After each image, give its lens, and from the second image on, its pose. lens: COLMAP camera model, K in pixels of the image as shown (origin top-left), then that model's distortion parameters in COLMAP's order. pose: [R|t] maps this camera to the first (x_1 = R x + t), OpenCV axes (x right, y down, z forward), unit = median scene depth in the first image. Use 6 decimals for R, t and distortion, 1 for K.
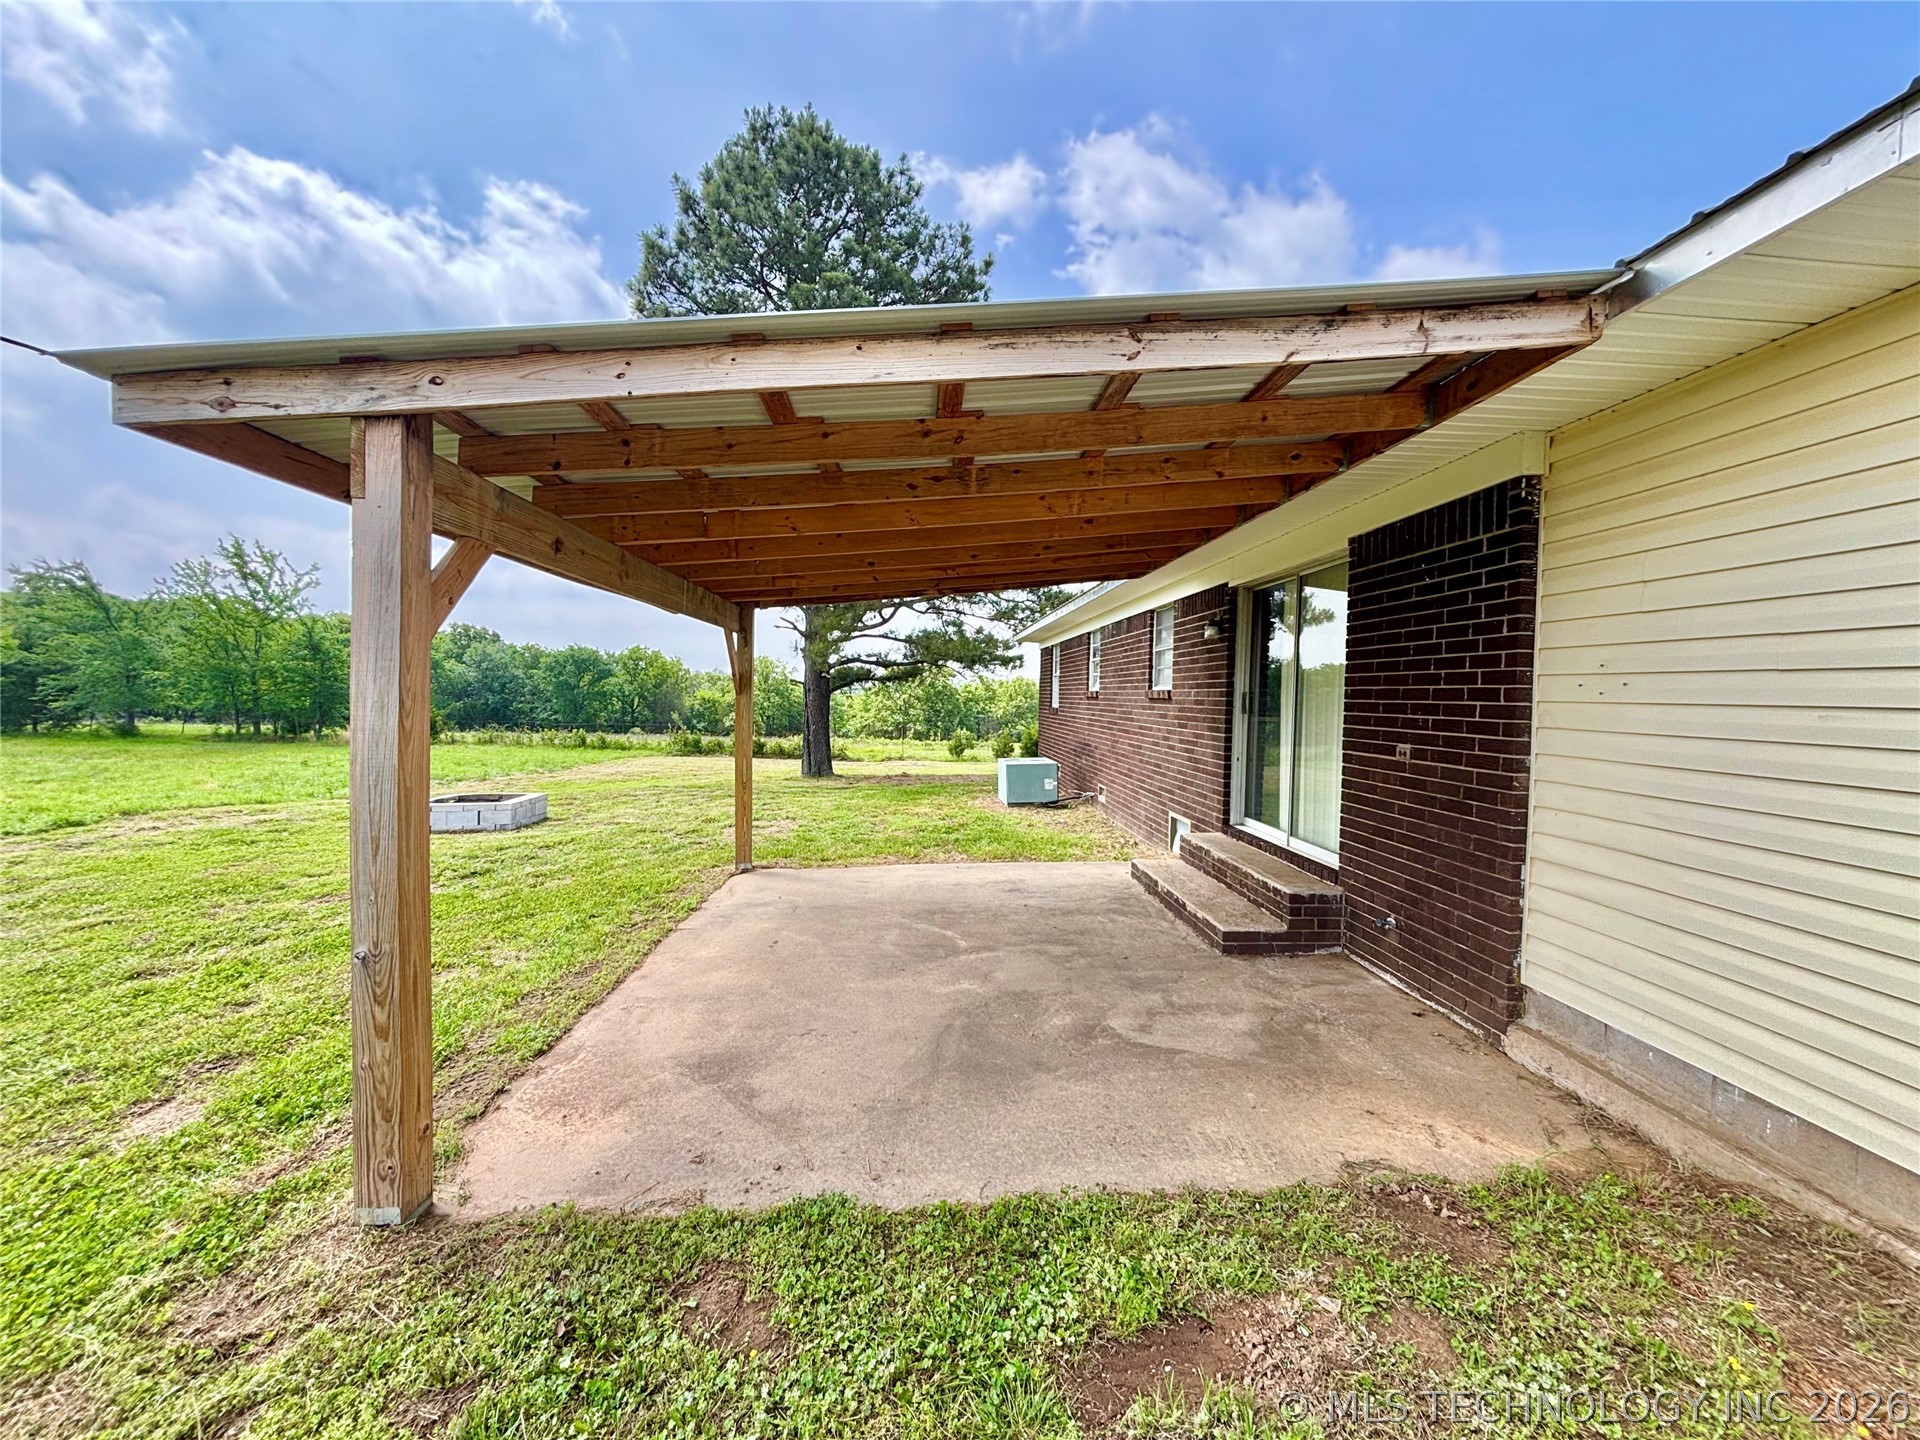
lens RADIAL K [[767.8, 0, 963.3], [0, 767.8, 730.2], [0, 0, 1]] dist [0.028292, -0.016614]
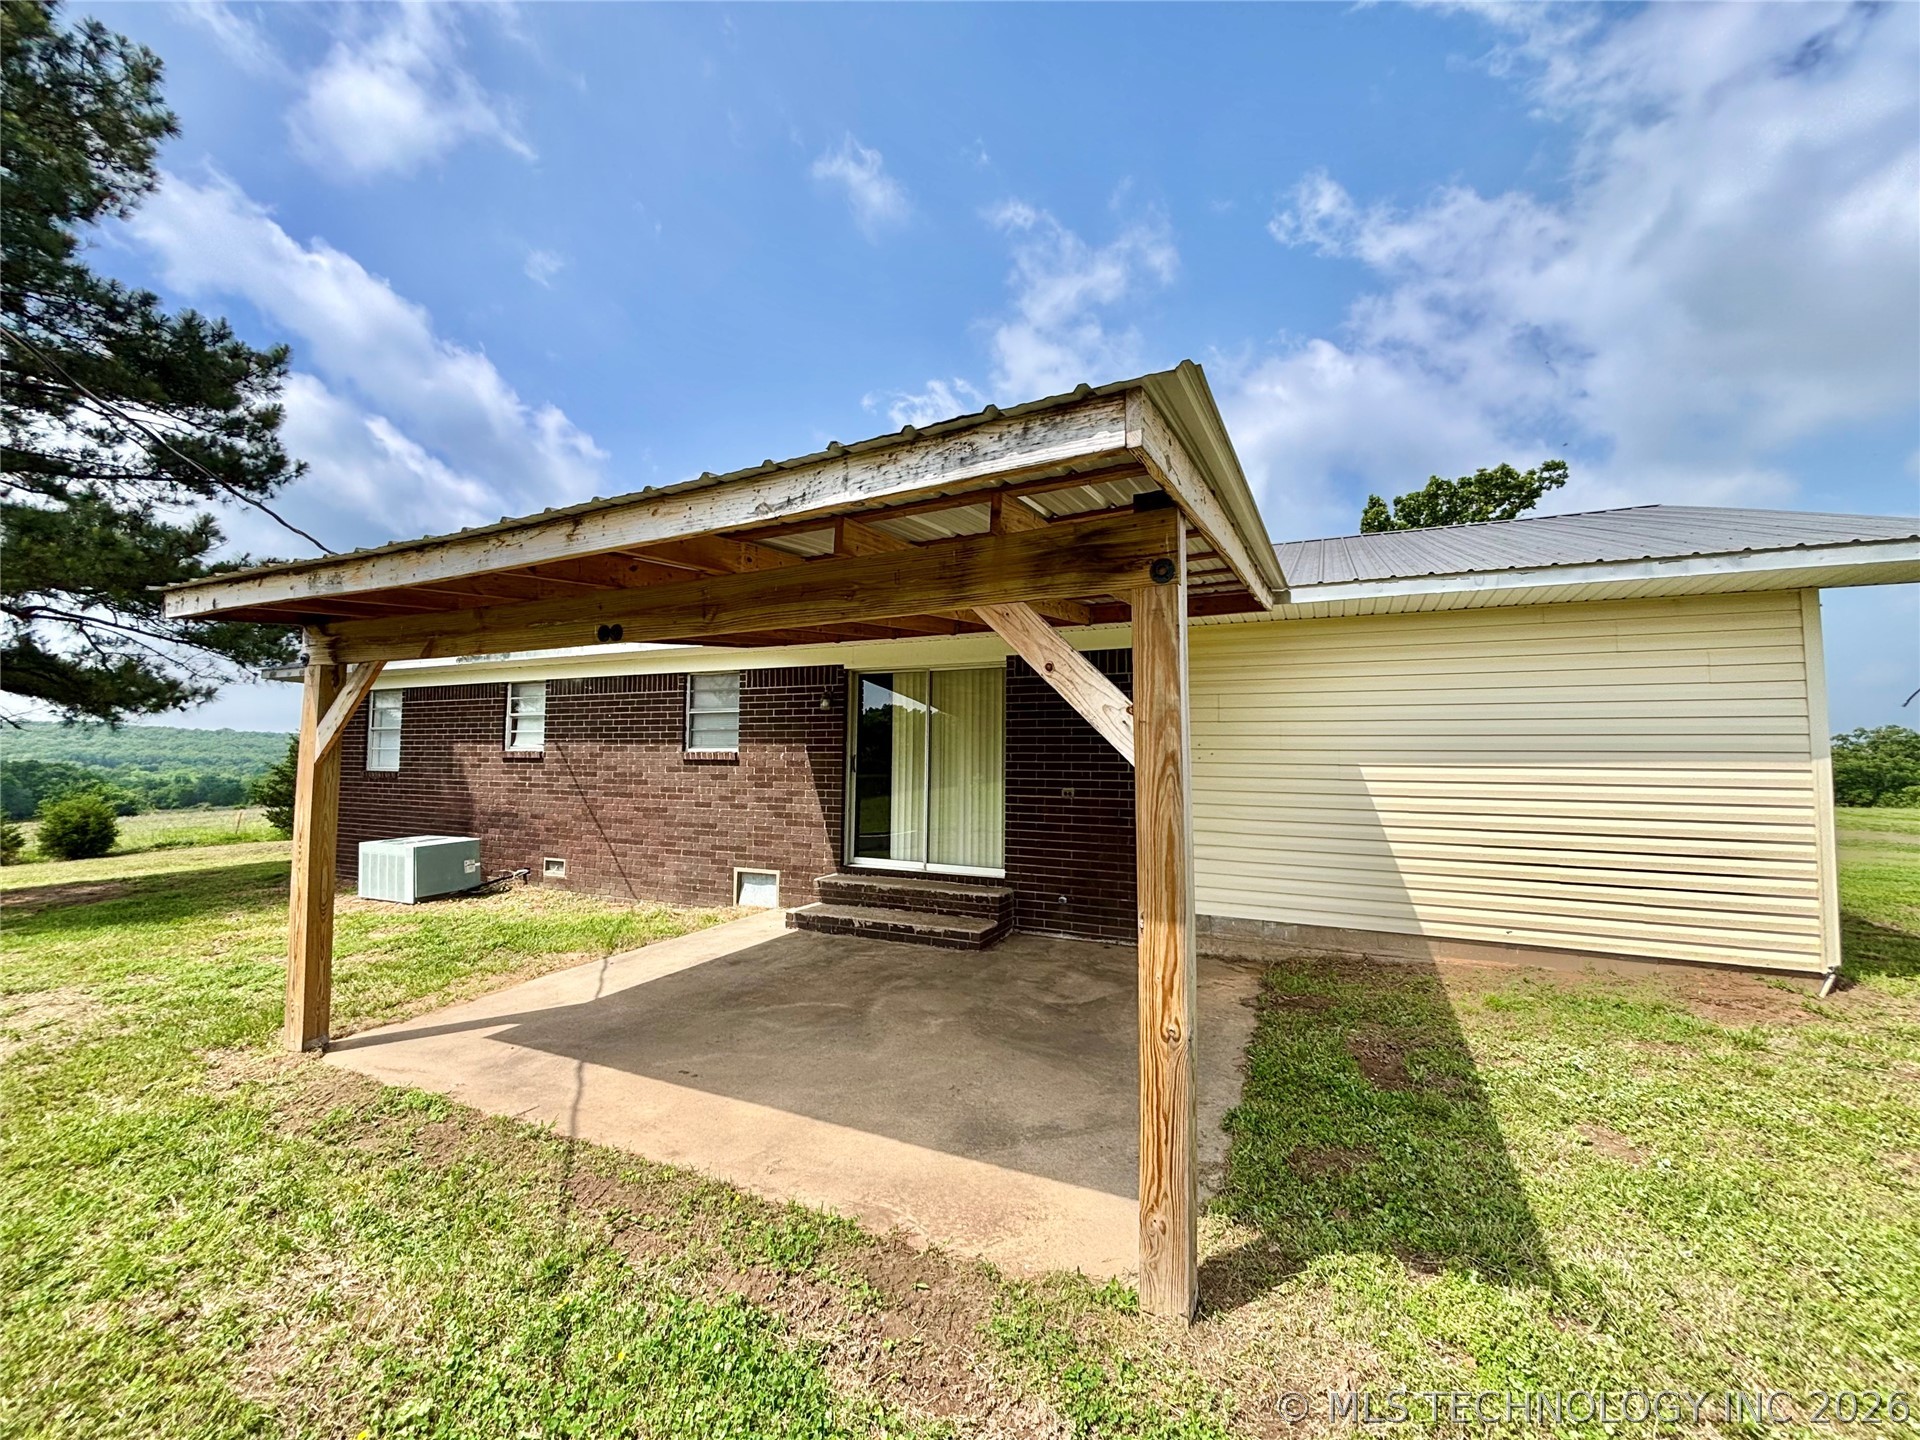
lens RADIAL K [[767.8, 0, 963.3], [0, 767.8, 730.2], [0, 0, 1]] dist [0.028292, -0.016614]
pose [[0.480463, 0.021594, 0.876749, -0.854040], [0.040717, 0.998070, -0.046896, -0.032338], [-0.876069, 0.058230, 0.478656, 0.356615]]
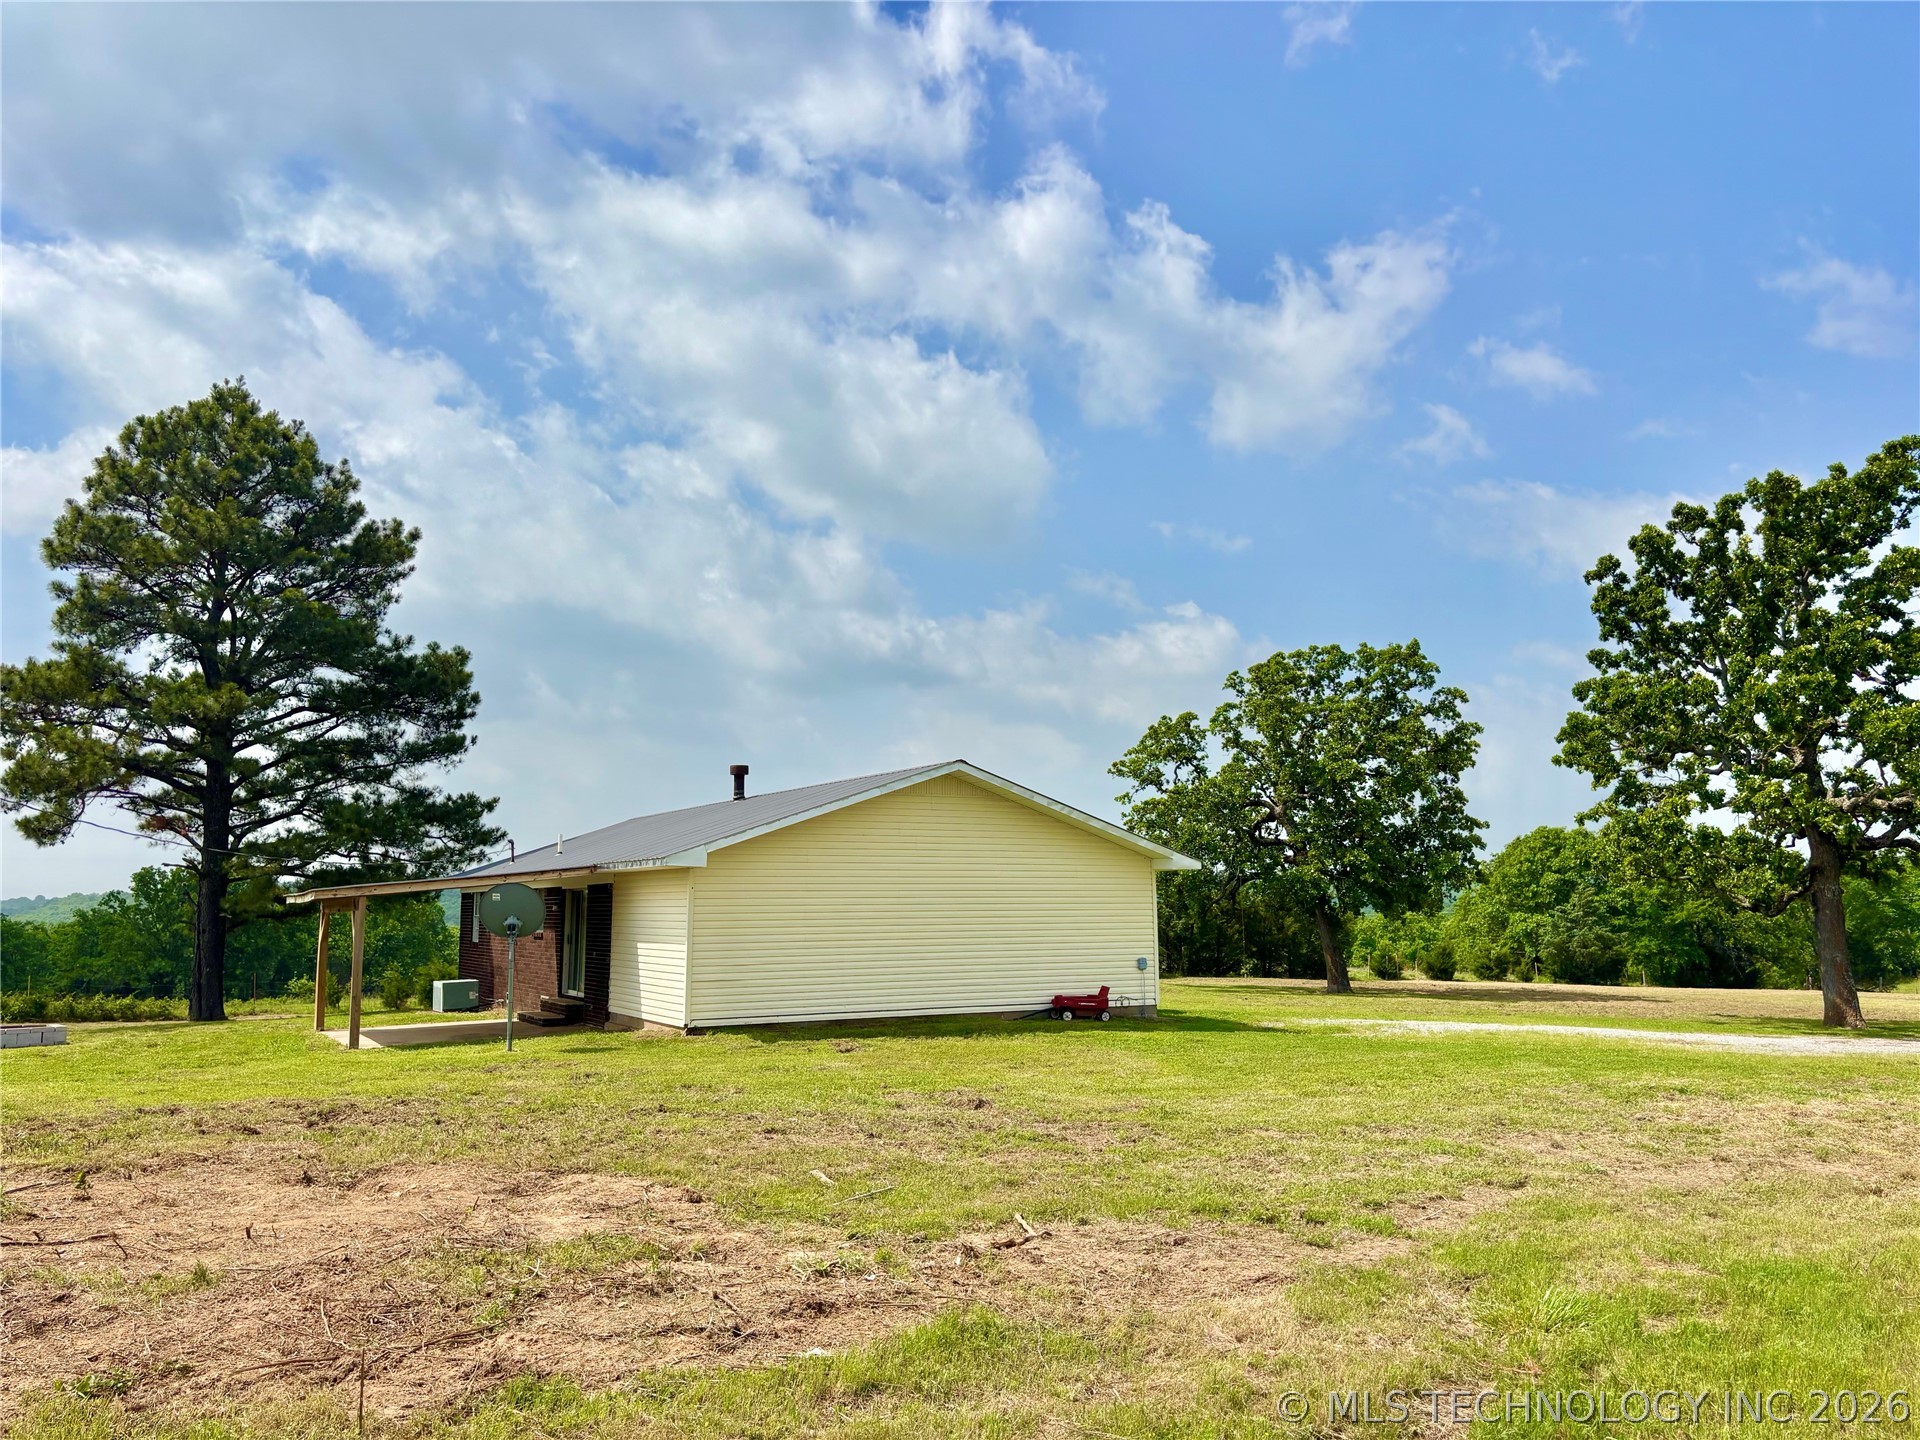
lens RADIAL K [[1465.0, 0, 957.0], [0, 1465.0, 710.3], [0, 0, 1]] dist [0.023754, -0.001557]
pose [[0.900295, 0.042433, 0.433208, -0.713691], [0.036026, 0.984559, -0.171306, 0.116817], [-0.433788, 0.169833, 0.884864, -4.789202]]
